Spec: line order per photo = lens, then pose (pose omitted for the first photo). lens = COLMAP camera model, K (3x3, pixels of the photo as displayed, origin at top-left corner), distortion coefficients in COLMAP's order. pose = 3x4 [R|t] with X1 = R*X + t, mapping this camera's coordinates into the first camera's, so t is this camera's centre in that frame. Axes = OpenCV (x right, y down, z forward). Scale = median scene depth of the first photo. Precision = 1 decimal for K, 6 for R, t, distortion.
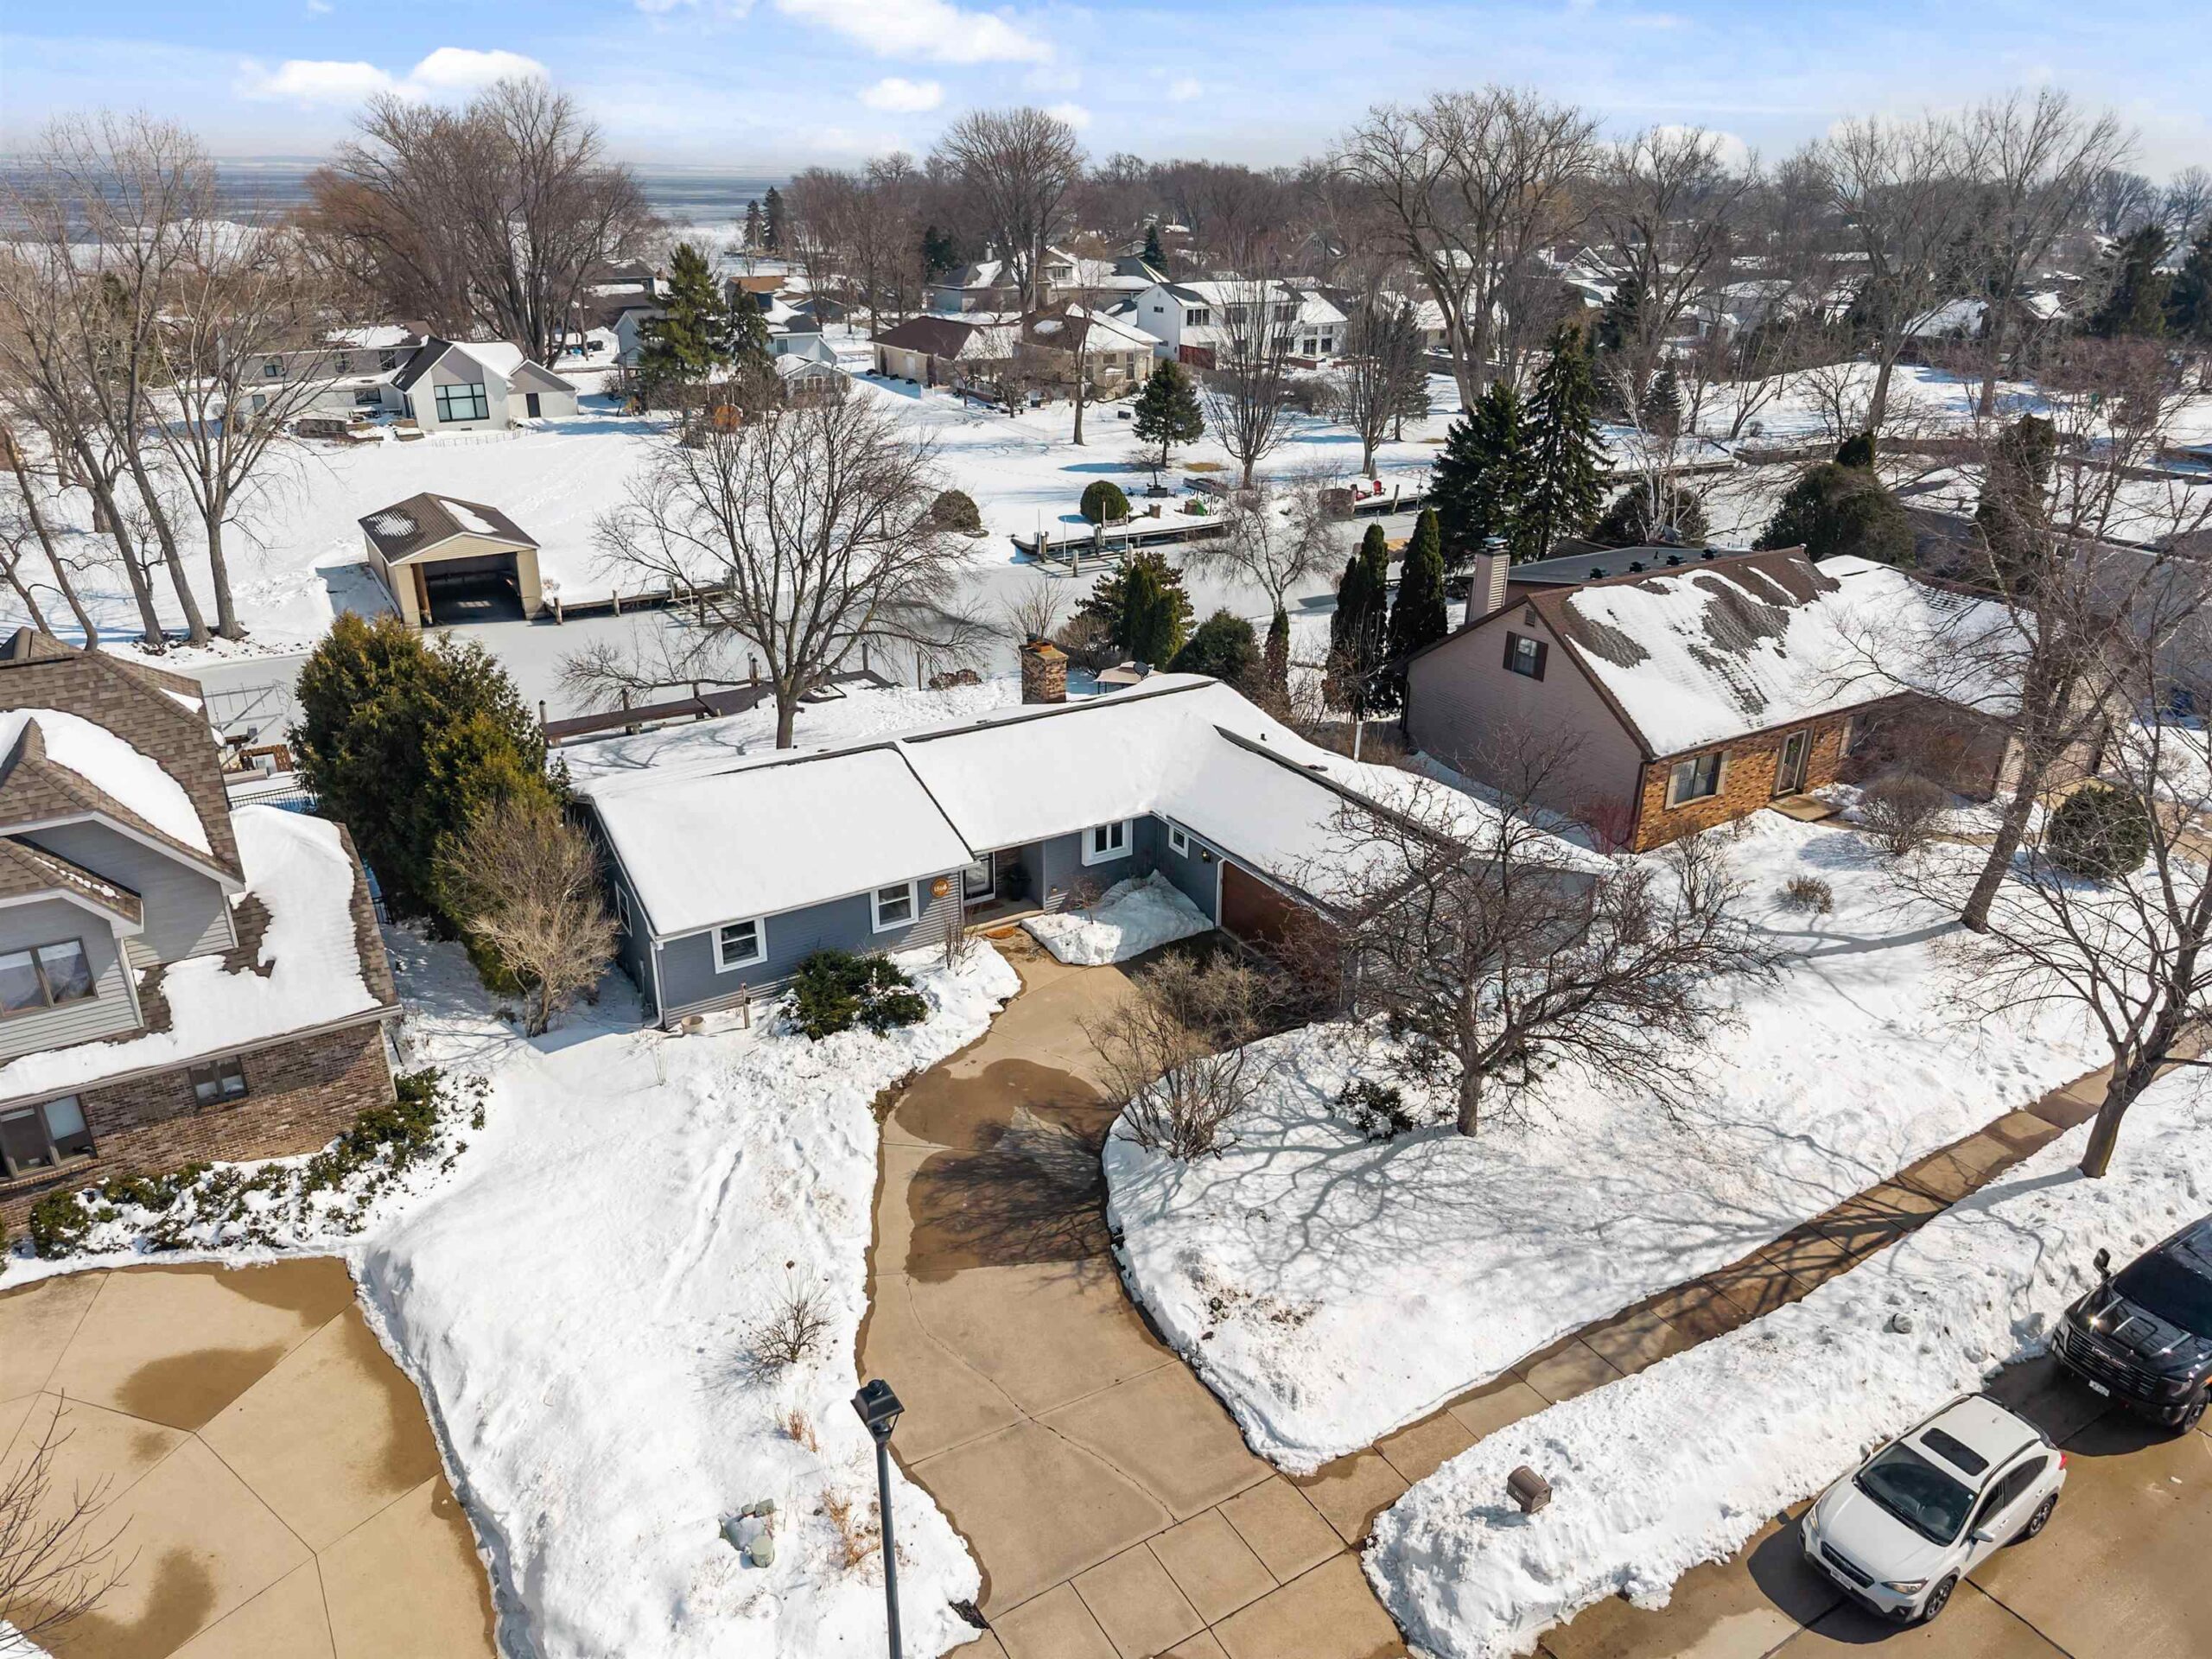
lens RADIAL K [[1540.3, 0, 1106.0], [0, 1540.3, 829.5], [0, 0, 1]] dist [0.022876, -0.037241]
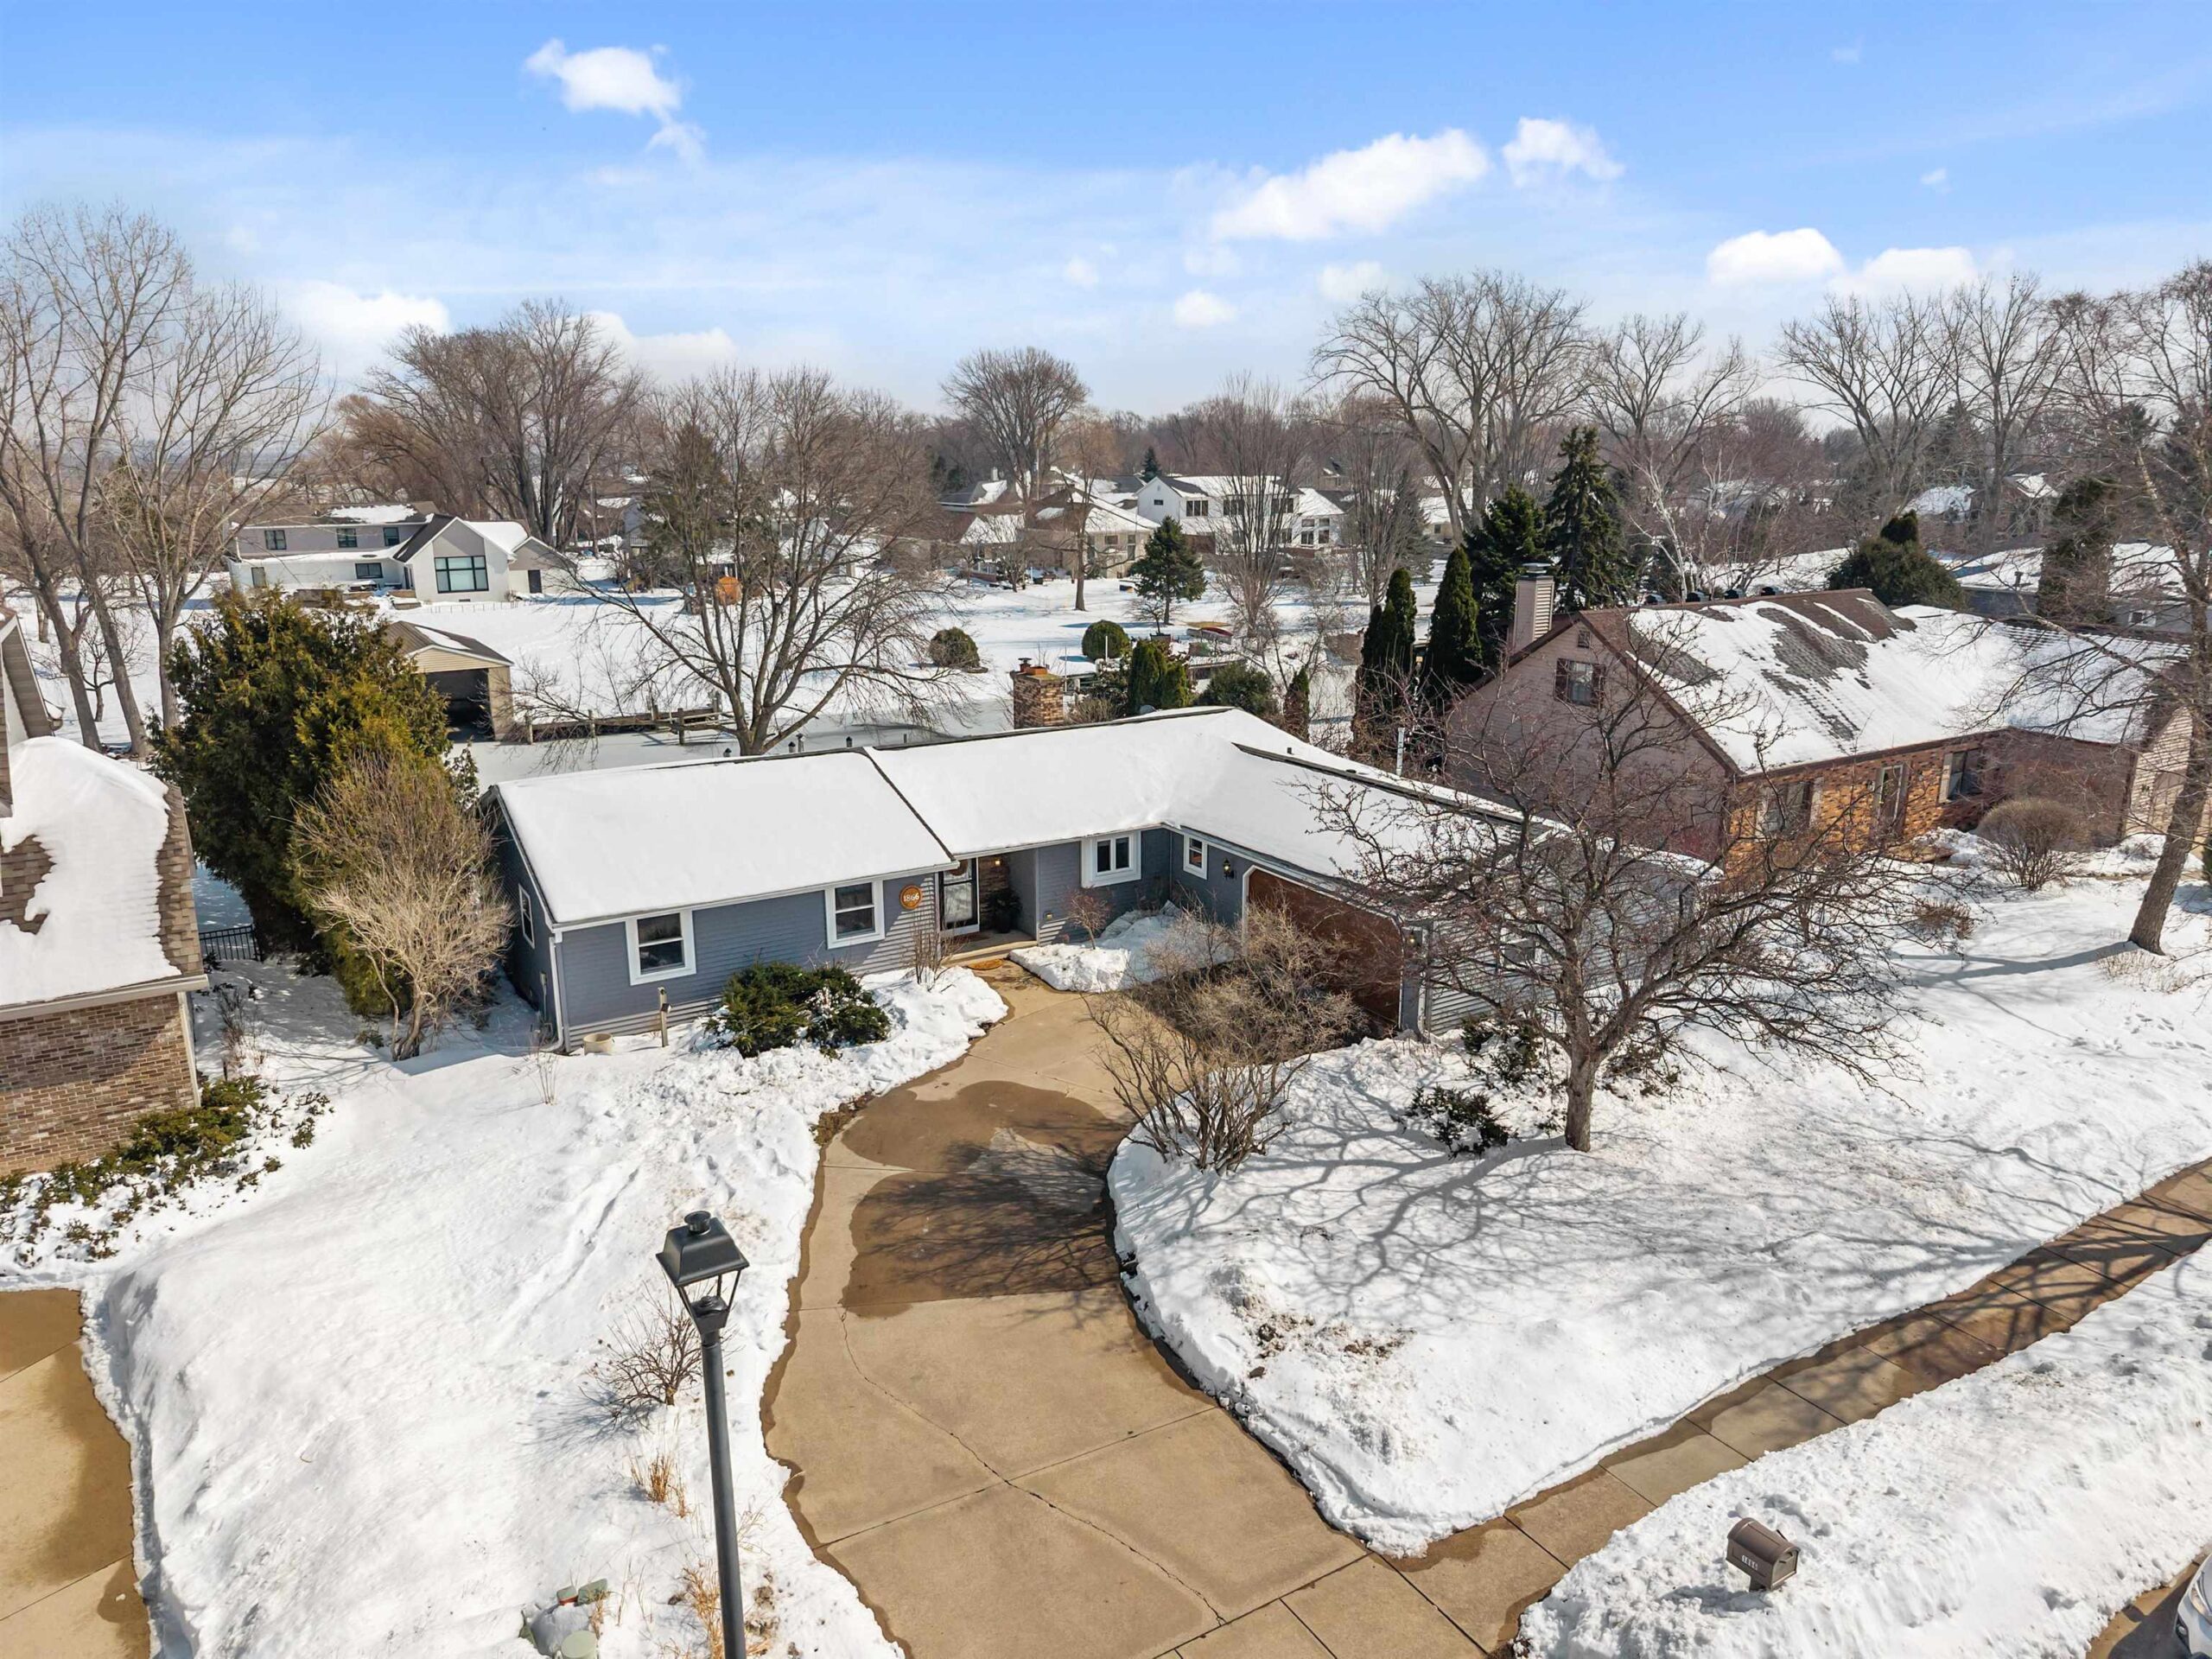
lens RADIAL K [[1506.0, 0, 1104.4], [0, 1506.0, 834.8], [0, 0, 1]] dist [0.006631, -0.006338]
pose [[0.999940, -0.010135, -0.004208, 0.000848], [0.009336, 0.987215, -0.159120, 0.156968], [0.005767, 0.159071, 0.987250, 0.222358]]
